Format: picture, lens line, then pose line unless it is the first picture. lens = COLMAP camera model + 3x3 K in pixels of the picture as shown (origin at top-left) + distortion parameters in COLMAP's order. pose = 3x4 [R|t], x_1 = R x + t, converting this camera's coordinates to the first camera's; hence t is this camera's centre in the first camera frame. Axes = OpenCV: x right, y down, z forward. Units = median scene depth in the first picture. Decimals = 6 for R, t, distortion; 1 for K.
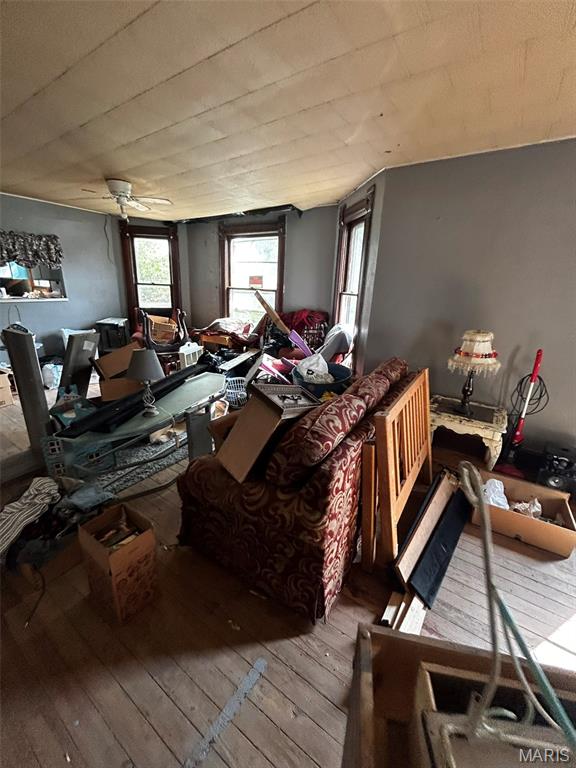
lens RADIAL K [[308.4, 0, 289.0], [0, 308.4, 381.5], [0, 0, 1]] dist [-0.000799, 0.000228]
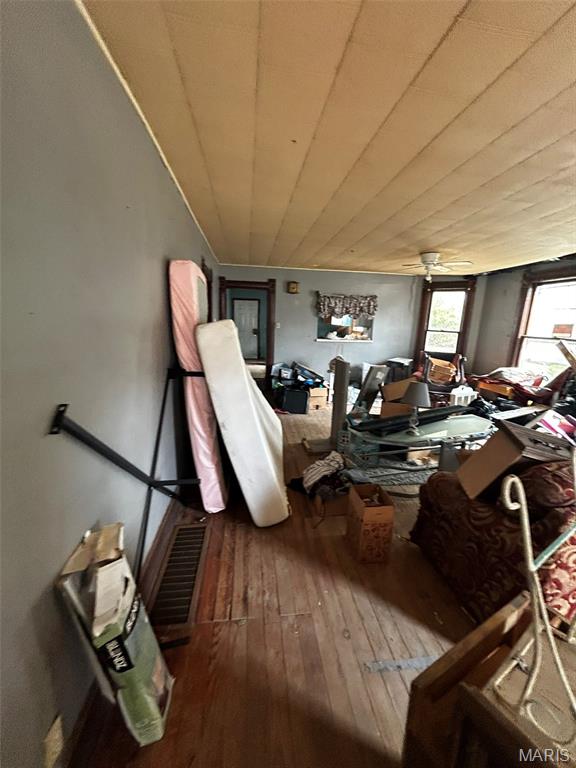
lens RADIAL K [[308.4, 0, 289.0], [0, 308.4, 381.5], [0, 0, 1]] dist [-0.000799, 0.000228]
pose [[0.651993, 0.137962, -0.745568, 0.066628], [-0.239550, 0.970423, -0.029915, 0.030553], [0.719389, 0.198106, 0.665758, -0.121393]]
